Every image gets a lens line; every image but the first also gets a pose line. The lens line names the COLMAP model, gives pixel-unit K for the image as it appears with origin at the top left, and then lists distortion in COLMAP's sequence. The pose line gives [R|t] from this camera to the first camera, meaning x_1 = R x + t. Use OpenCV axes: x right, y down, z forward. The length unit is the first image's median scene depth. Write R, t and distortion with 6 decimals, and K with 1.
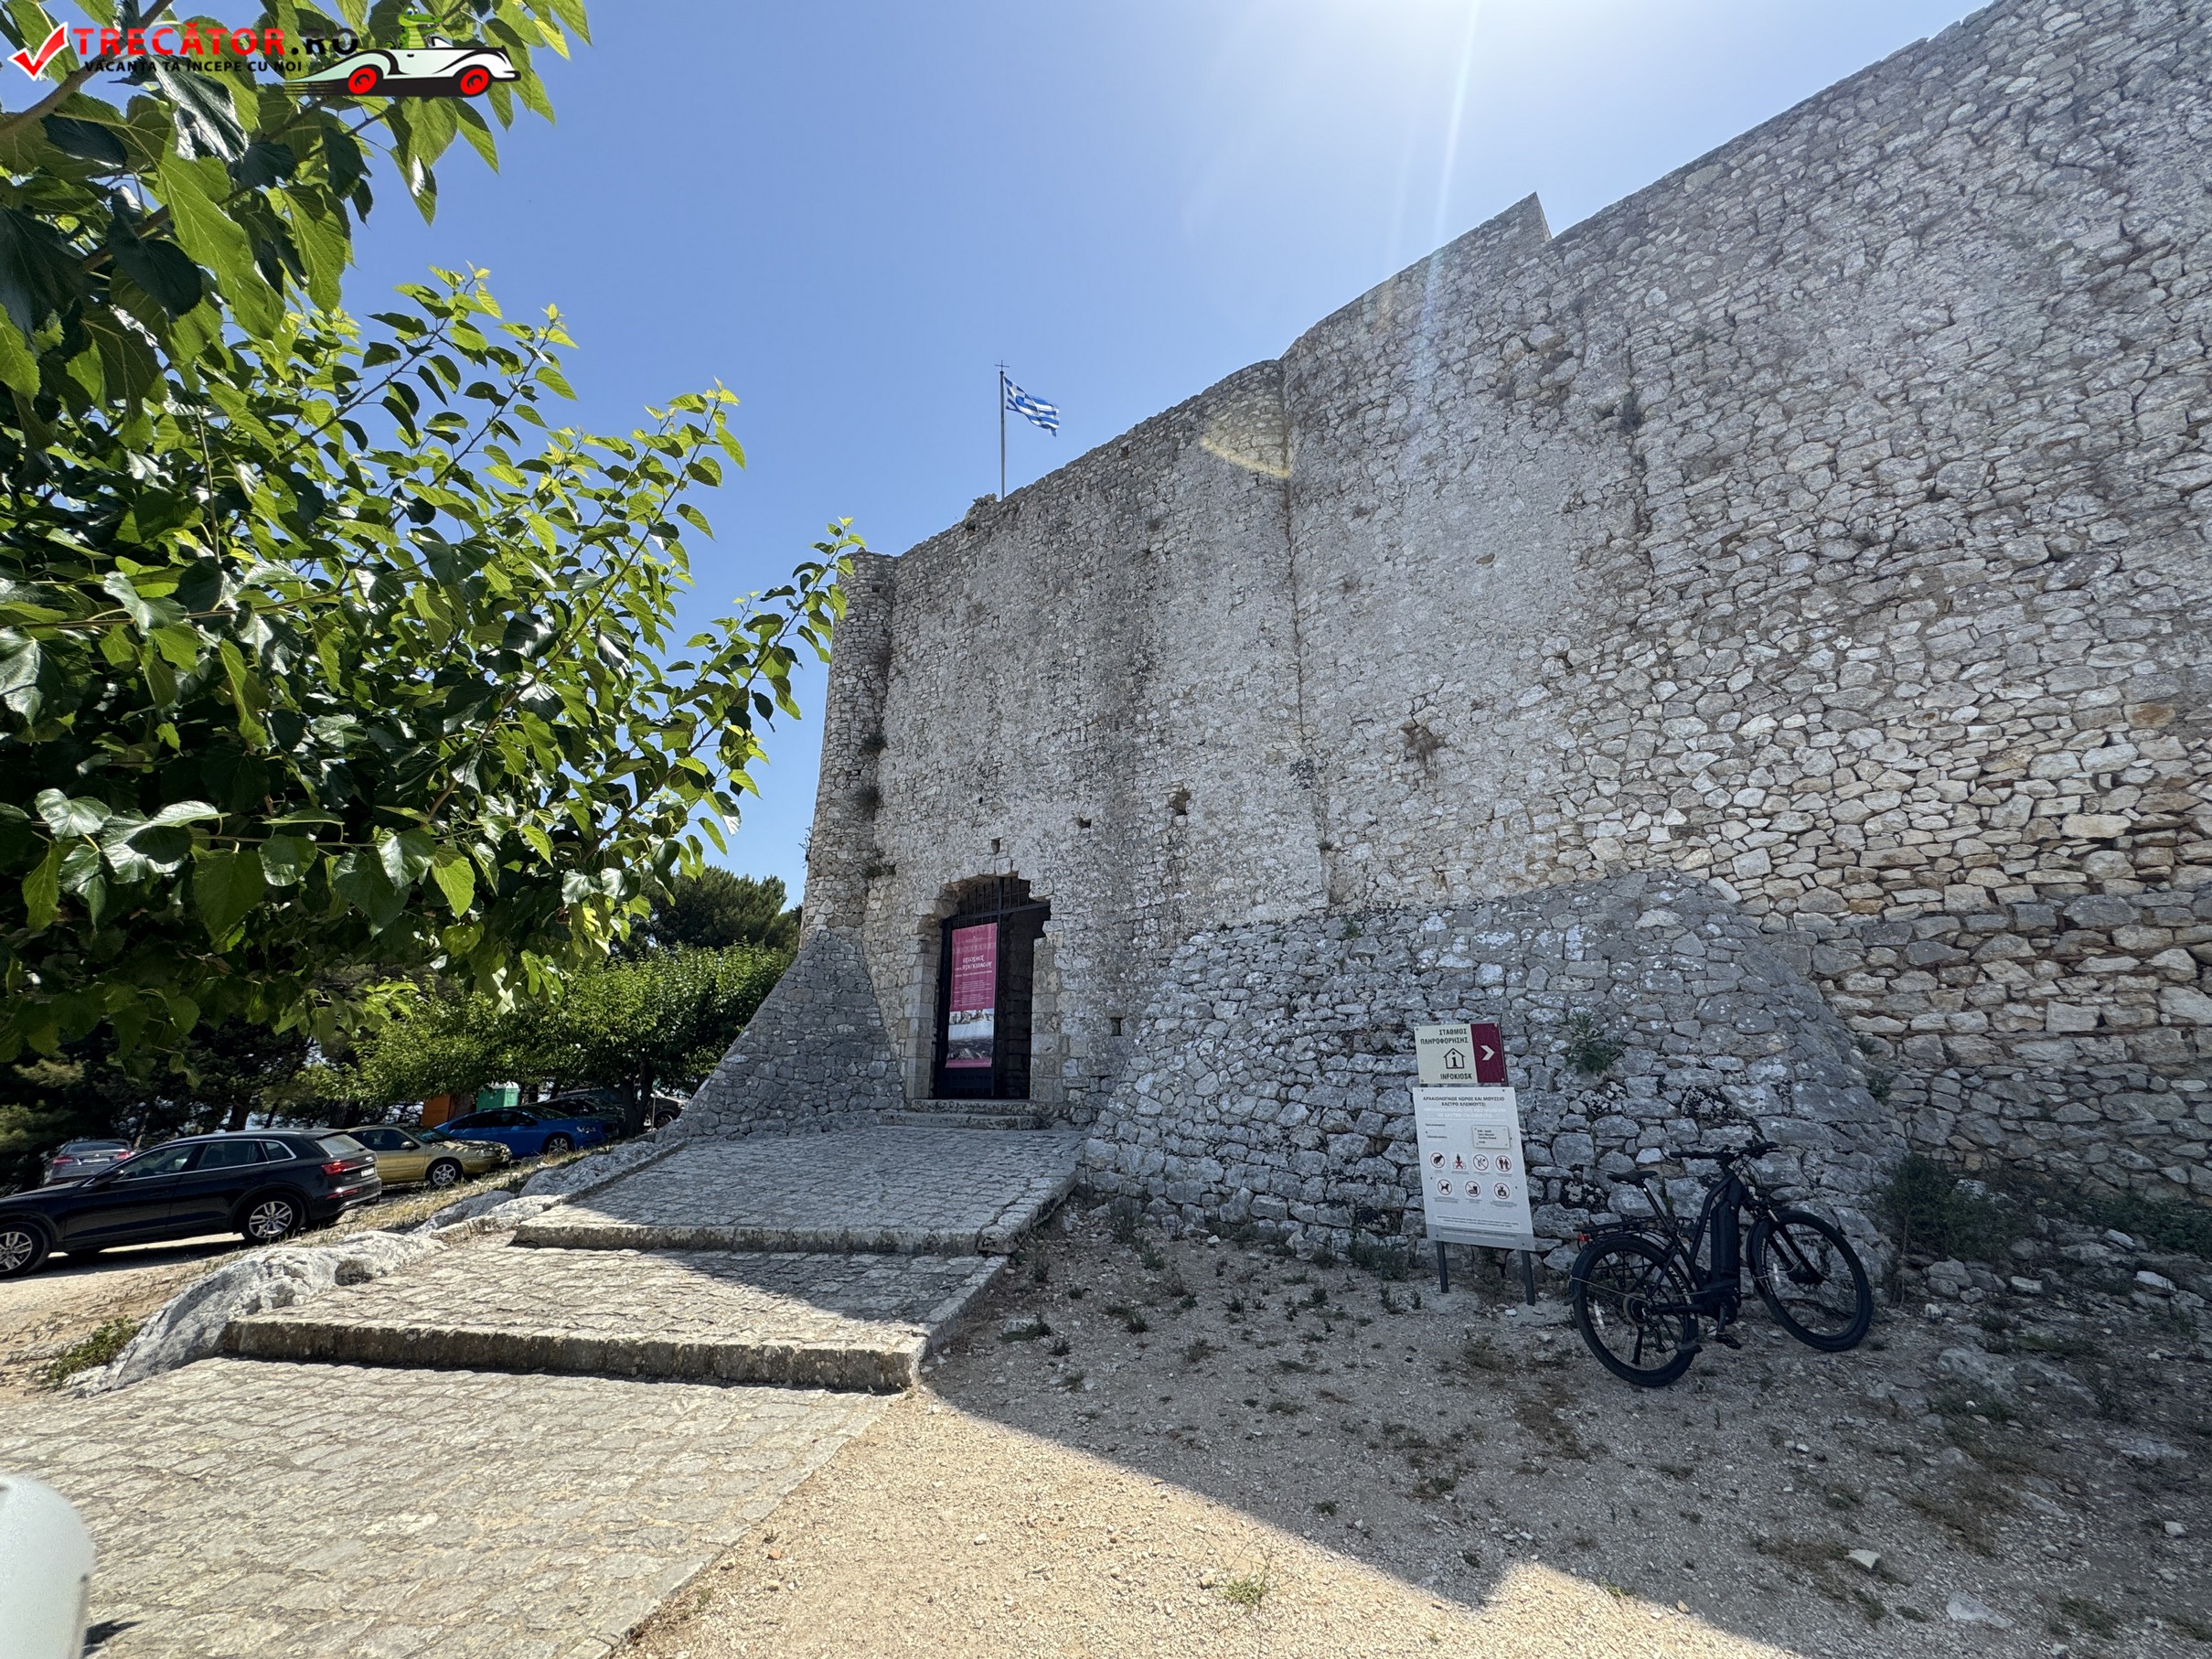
lens RADIAL K [[877.3, 0, 1105.0], [0, 877.3, 837.0], [0, 0, 1]] dist [-0.010226, 0.000125]
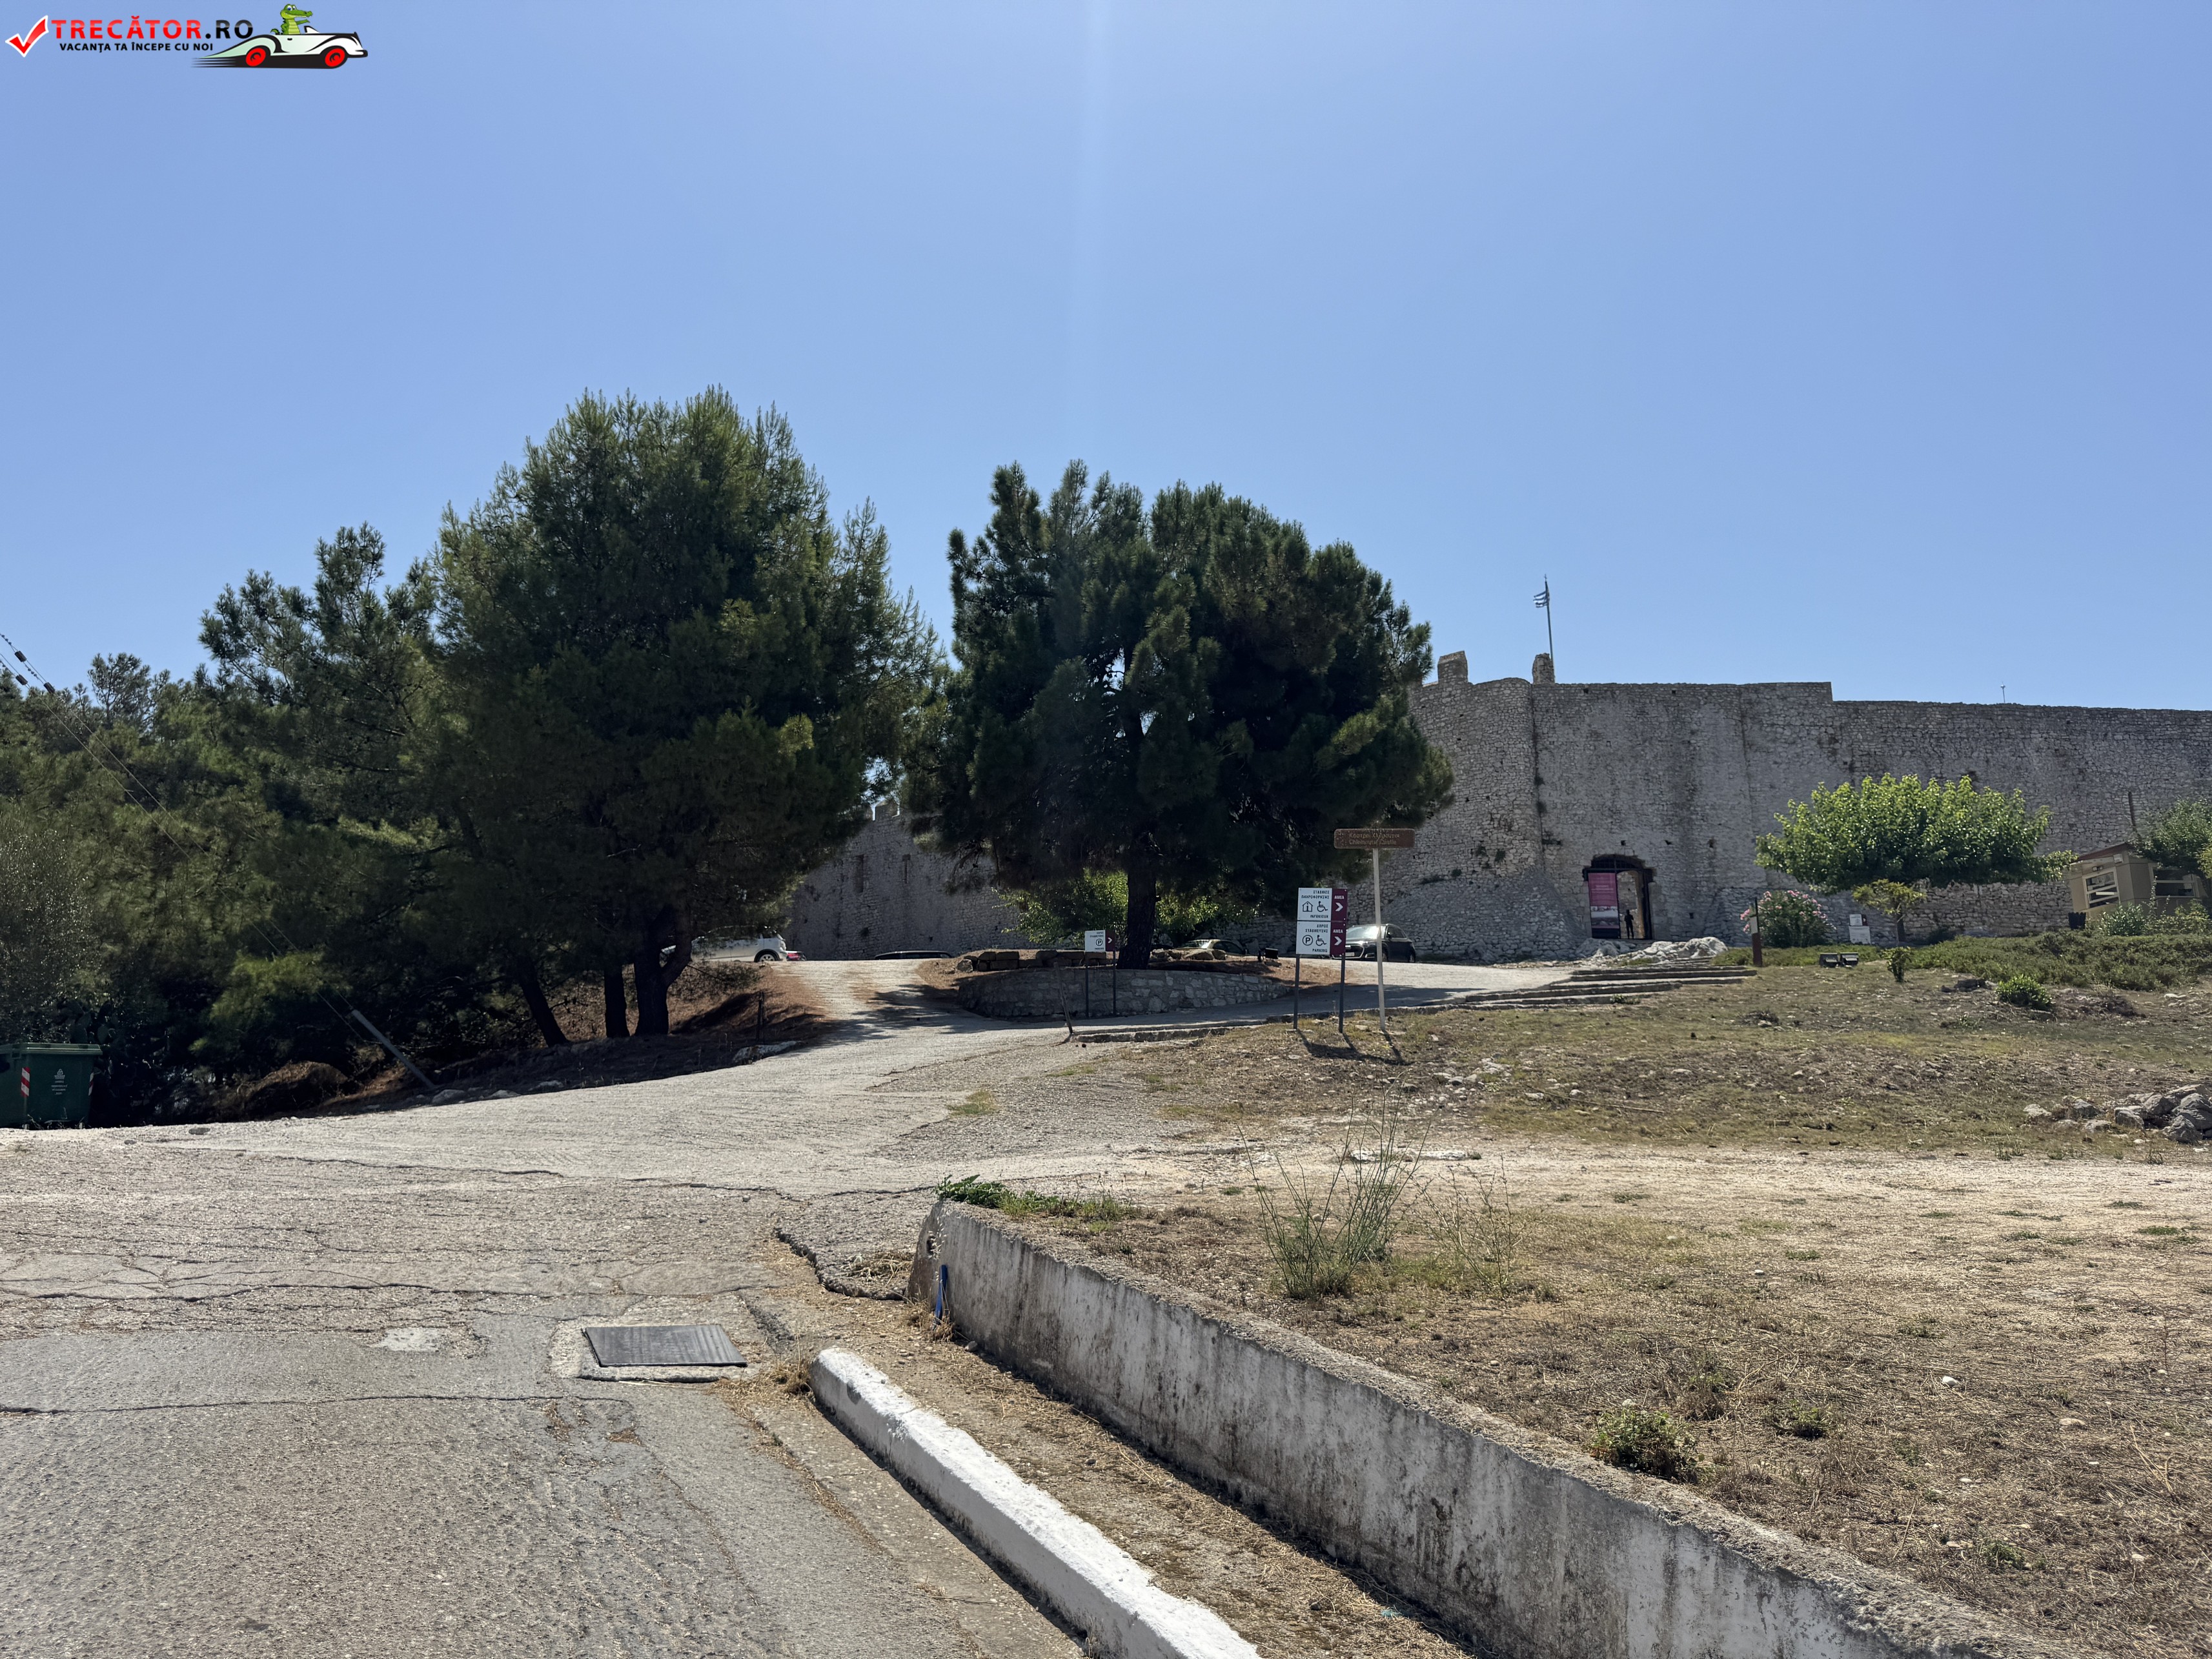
lens RADIAL K [[1555.1, 0, 1073.1], [0, 1555.1, 832.9], [0, 0, 1]] dist [0.065622, -0.094769]
pose [[0.786101, 0.130001, 0.604273, -4.552423], [-0.178039, 0.983821, 0.019956, 0.193311], [-0.591902, -0.123271, 0.796527, -1.829357]]
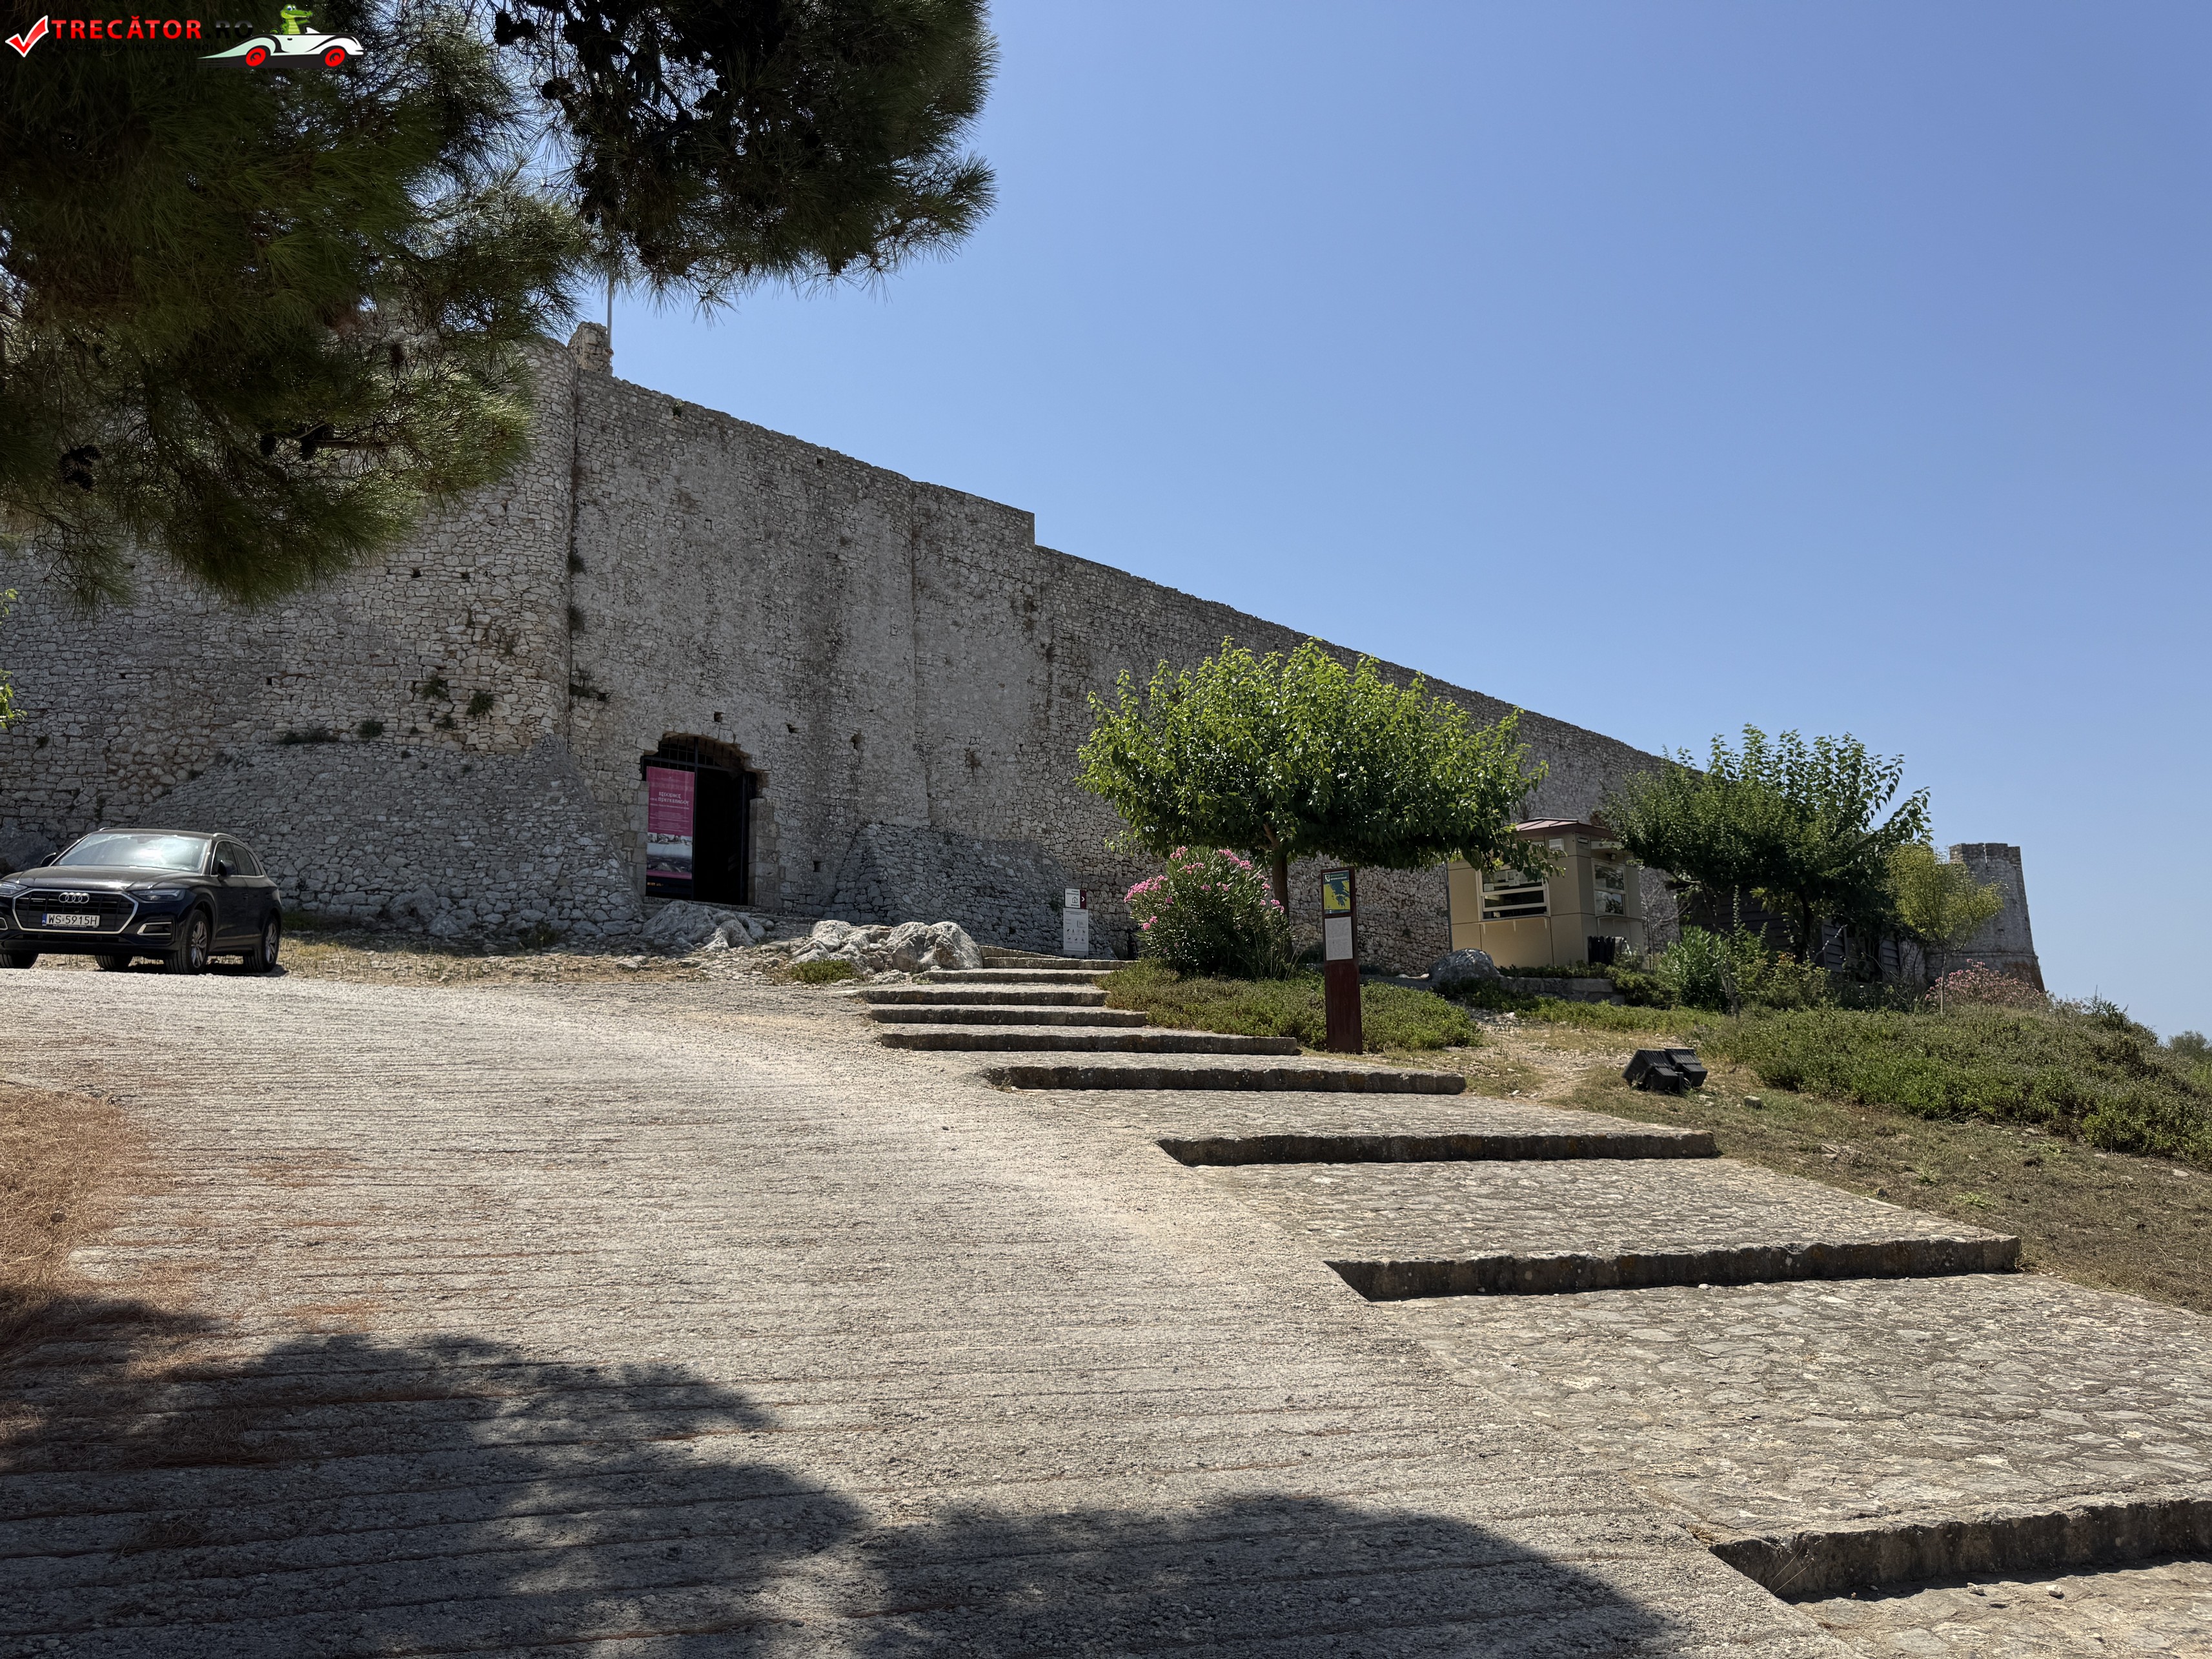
lens RADIAL K [[1555.1, 0, 1158.3], [0, 1555.1, 842.0], [0, 0, 1]] dist [0.065622, -0.094769]
pose [[0.097791, 0.144728, 0.984627, -2.597897], [-0.267095, 0.956889, -0.114123, 0.310623], [-0.958696, -0.251829, 0.132231, 0.013921]]
